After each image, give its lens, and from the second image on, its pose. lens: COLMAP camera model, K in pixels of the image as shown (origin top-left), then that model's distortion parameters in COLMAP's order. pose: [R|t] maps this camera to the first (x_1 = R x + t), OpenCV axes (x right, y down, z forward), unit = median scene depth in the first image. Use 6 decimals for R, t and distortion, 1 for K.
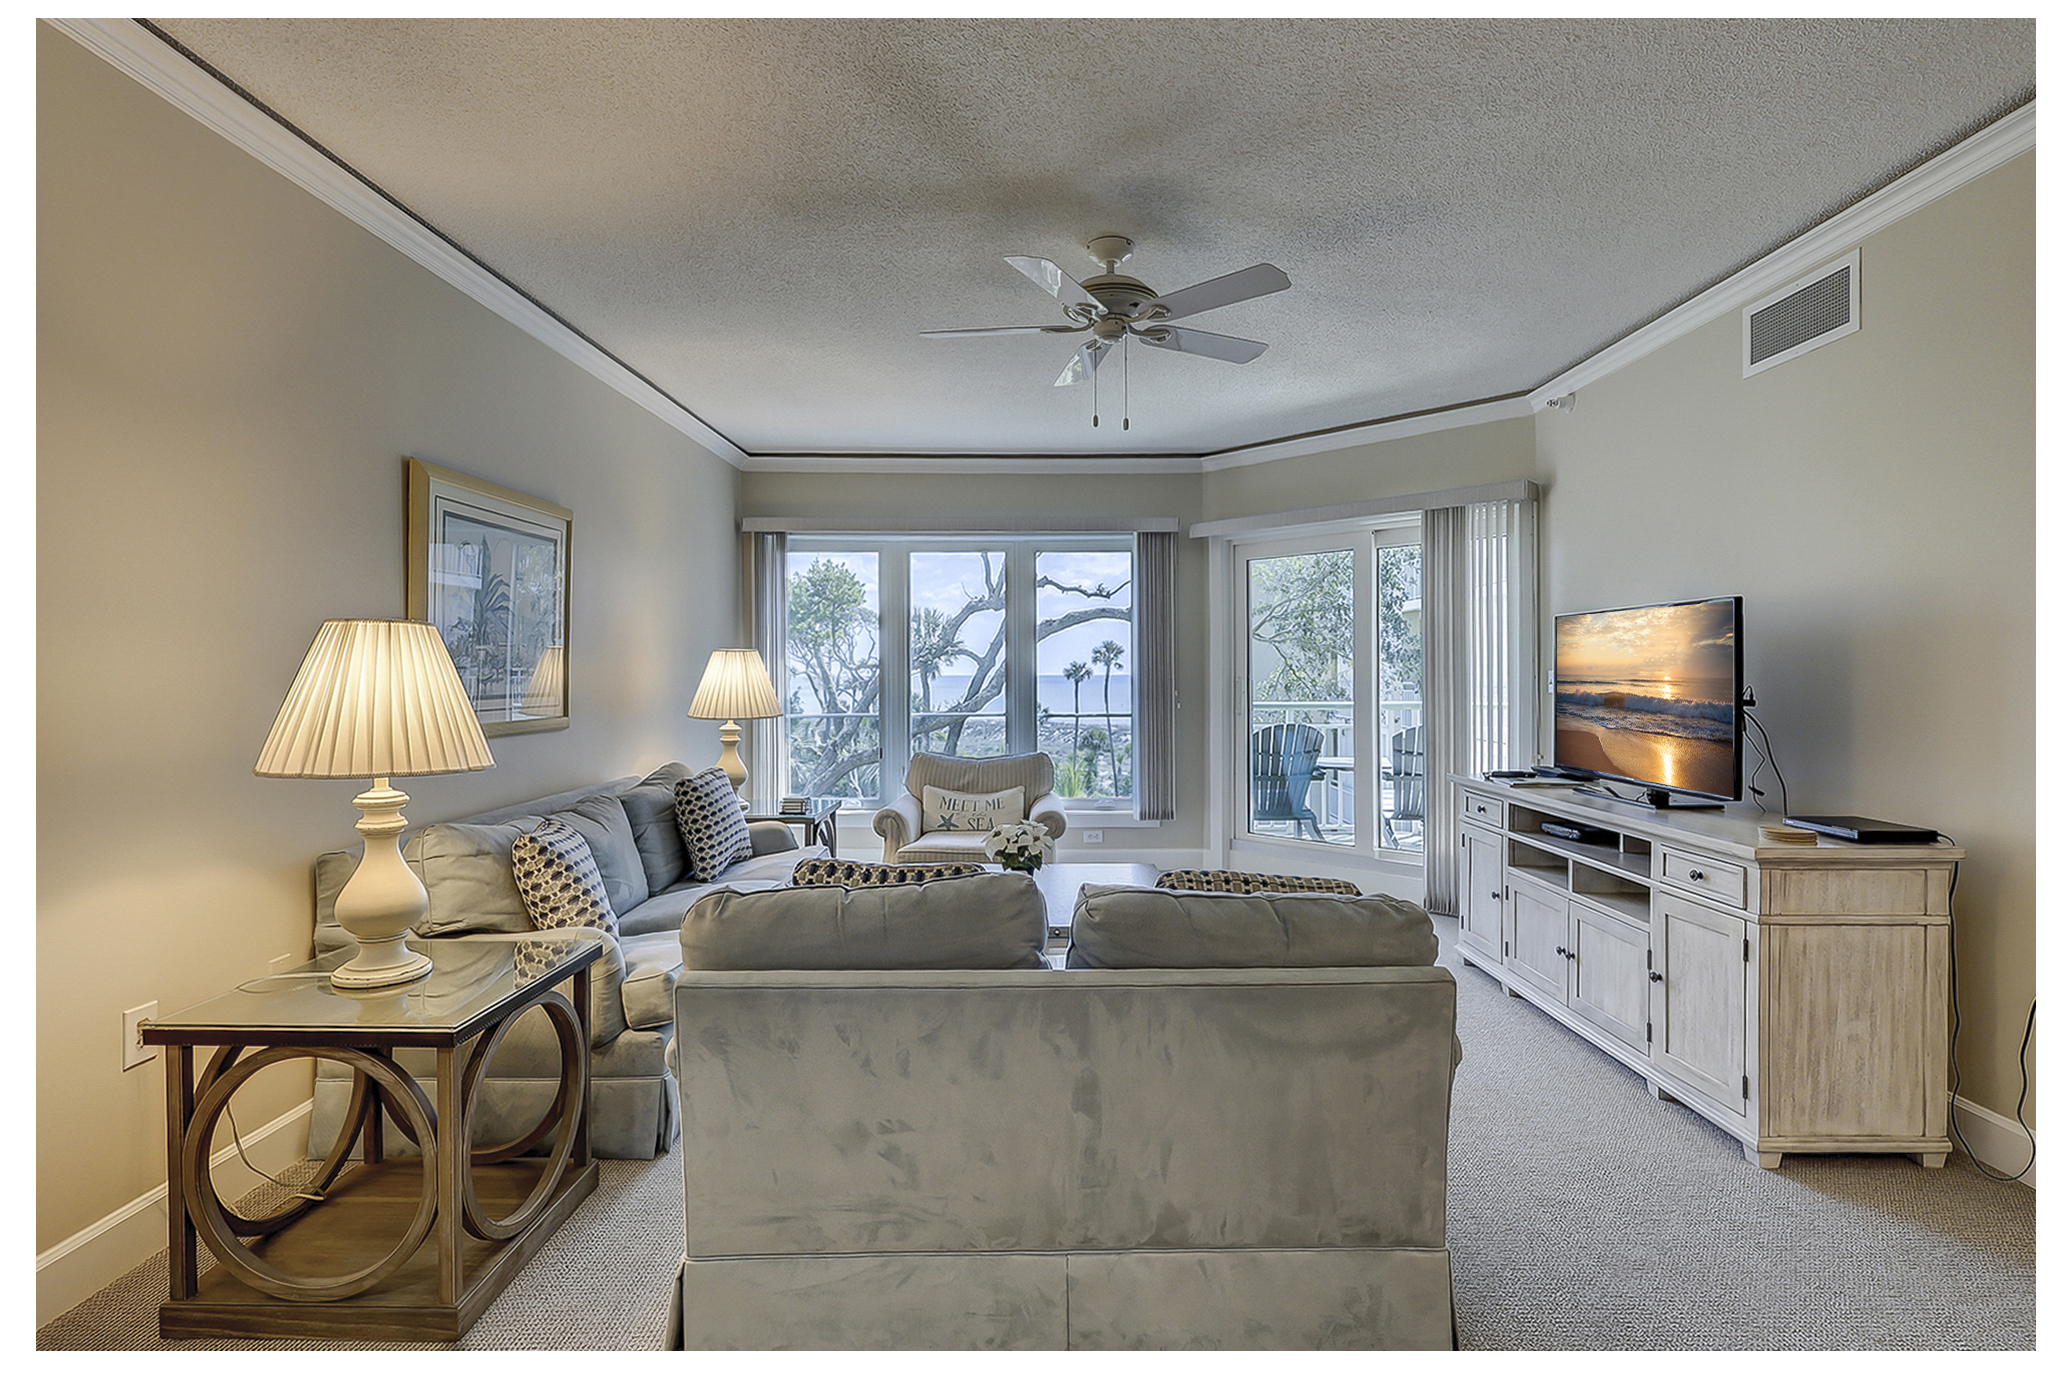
lens RADIAL K [[997.5, 0, 1044.4], [0, 997.5, 675.6], [0, 0, 1]] dist [0.002715, 0.000312]
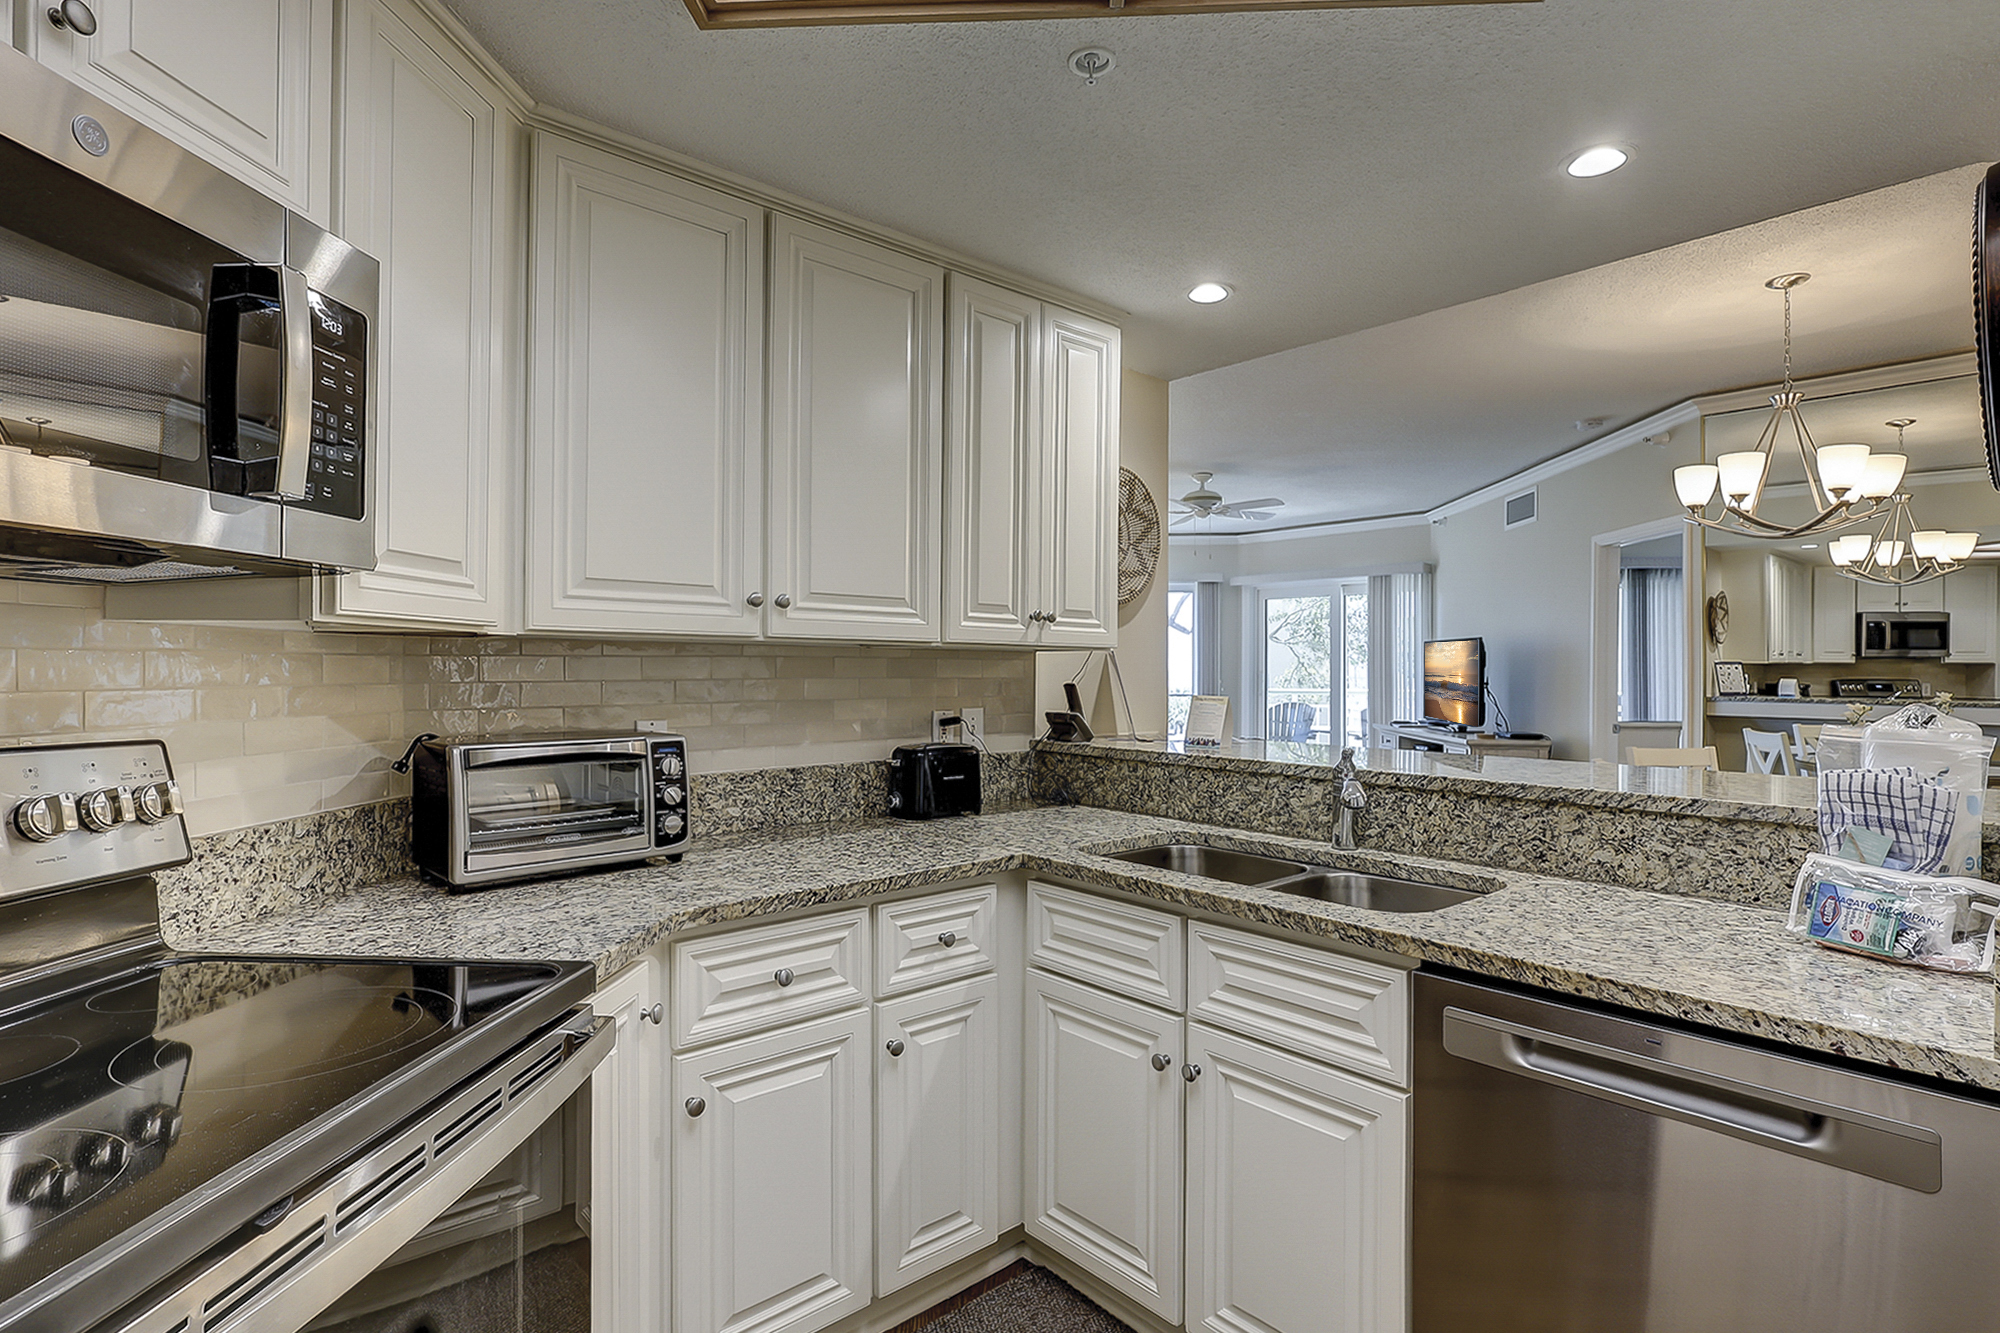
lens RADIAL K [[992.3, 0, 1022.6], [0, 992.3, 657.9], [0, 0, 1]] dist [-0.000832, 0.000256]
pose [[0.999058, 0.009937, -0.042243, -0.121607], [-0.010410, 0.999885, -0.010996, 0.001078], [0.042129, 0.011426, 0.999047, -0.621988]]
